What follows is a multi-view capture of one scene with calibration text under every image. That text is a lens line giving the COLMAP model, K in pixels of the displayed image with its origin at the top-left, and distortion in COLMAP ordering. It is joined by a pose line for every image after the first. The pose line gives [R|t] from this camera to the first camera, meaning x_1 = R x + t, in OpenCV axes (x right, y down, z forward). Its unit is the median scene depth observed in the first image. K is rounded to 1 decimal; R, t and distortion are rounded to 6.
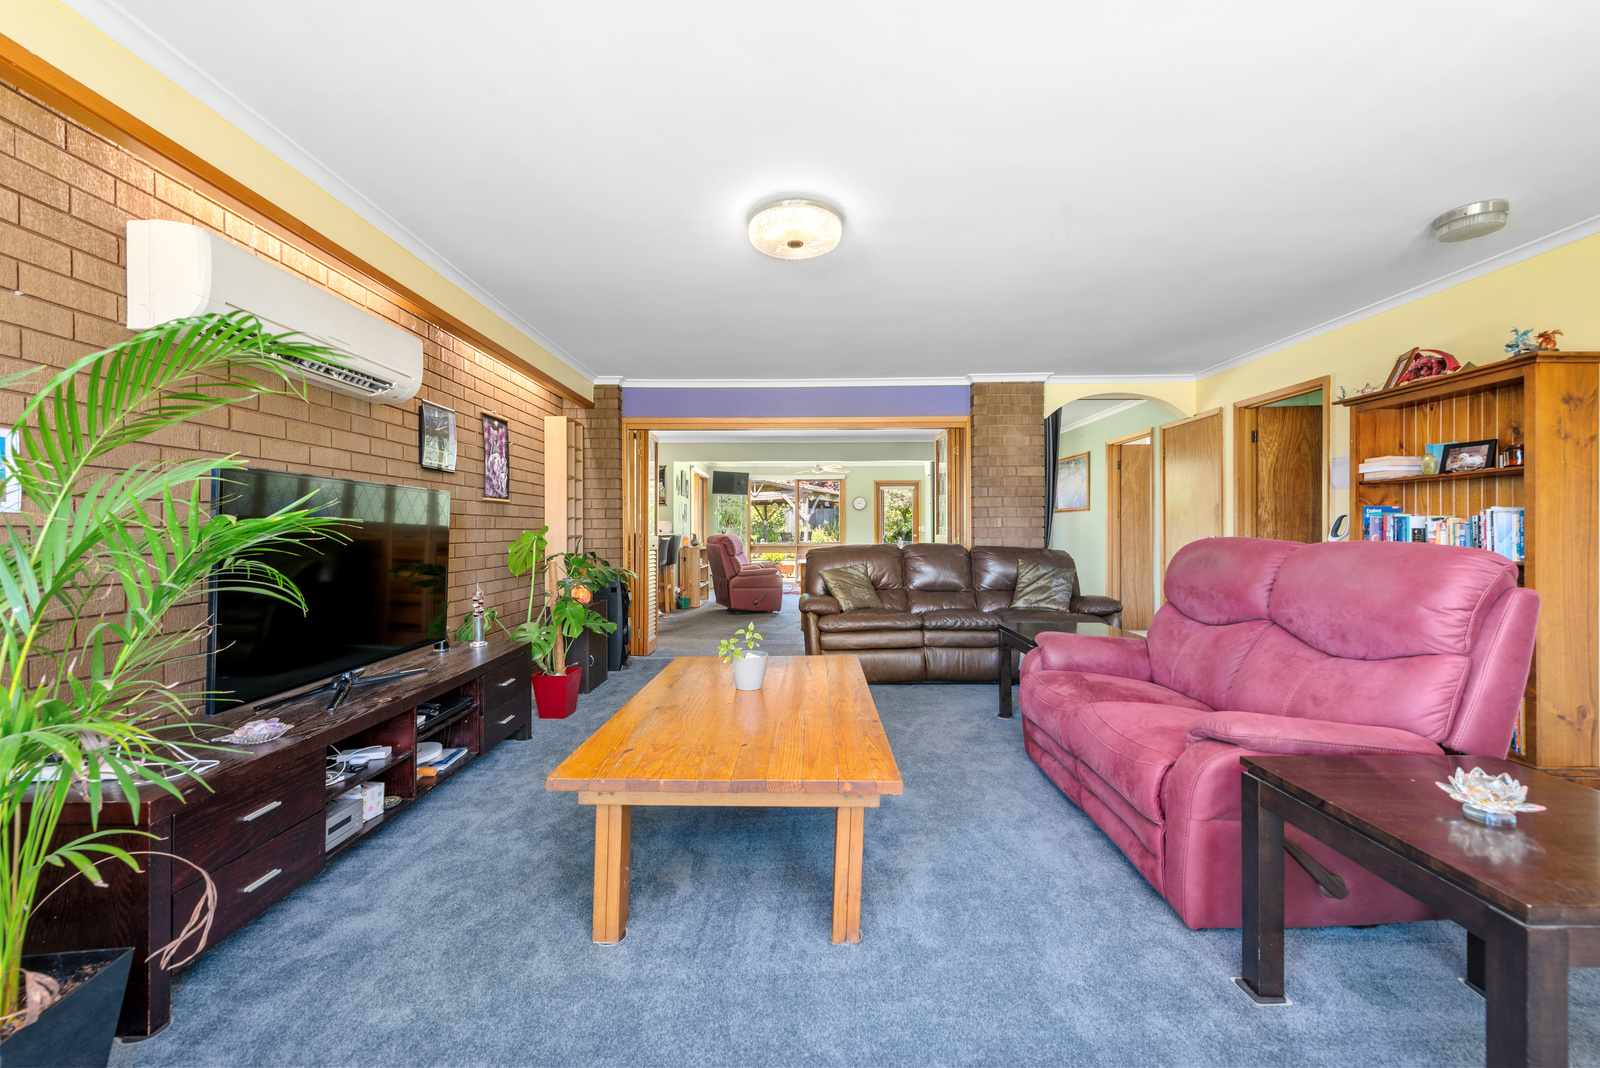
lens RADIAL K [[624.9, 0, 803.7], [0, 624.9, 534.0], [0, 0, 1]] dist [0.008196, -0.001035]
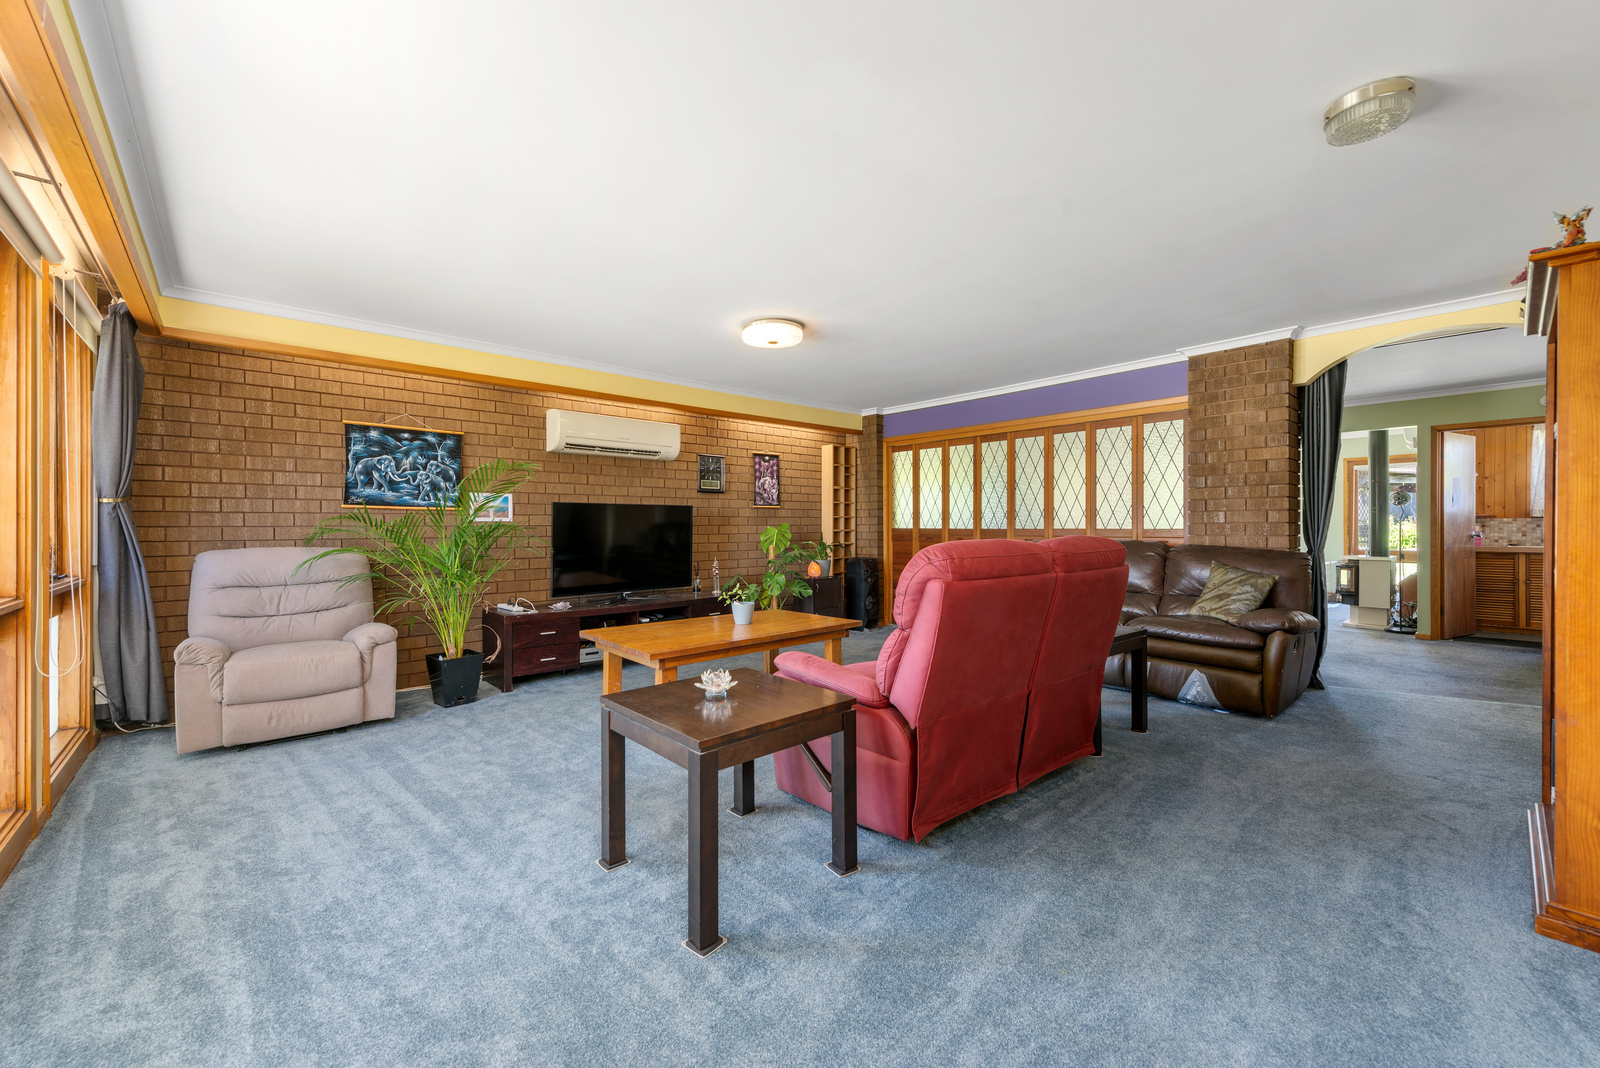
lens RADIAL K [[624.9, 0, 793.5], [0, 624.9, 528.1], [0, 0, 1]] dist [0.008196, -0.001035]
pose [[0.663274, 0.004630, -0.748363, 0.629719], [-0.003310, 0.999989, 0.003253, -0.005111], [0.748370, 0.000320, 0.663282, 0.006615]]
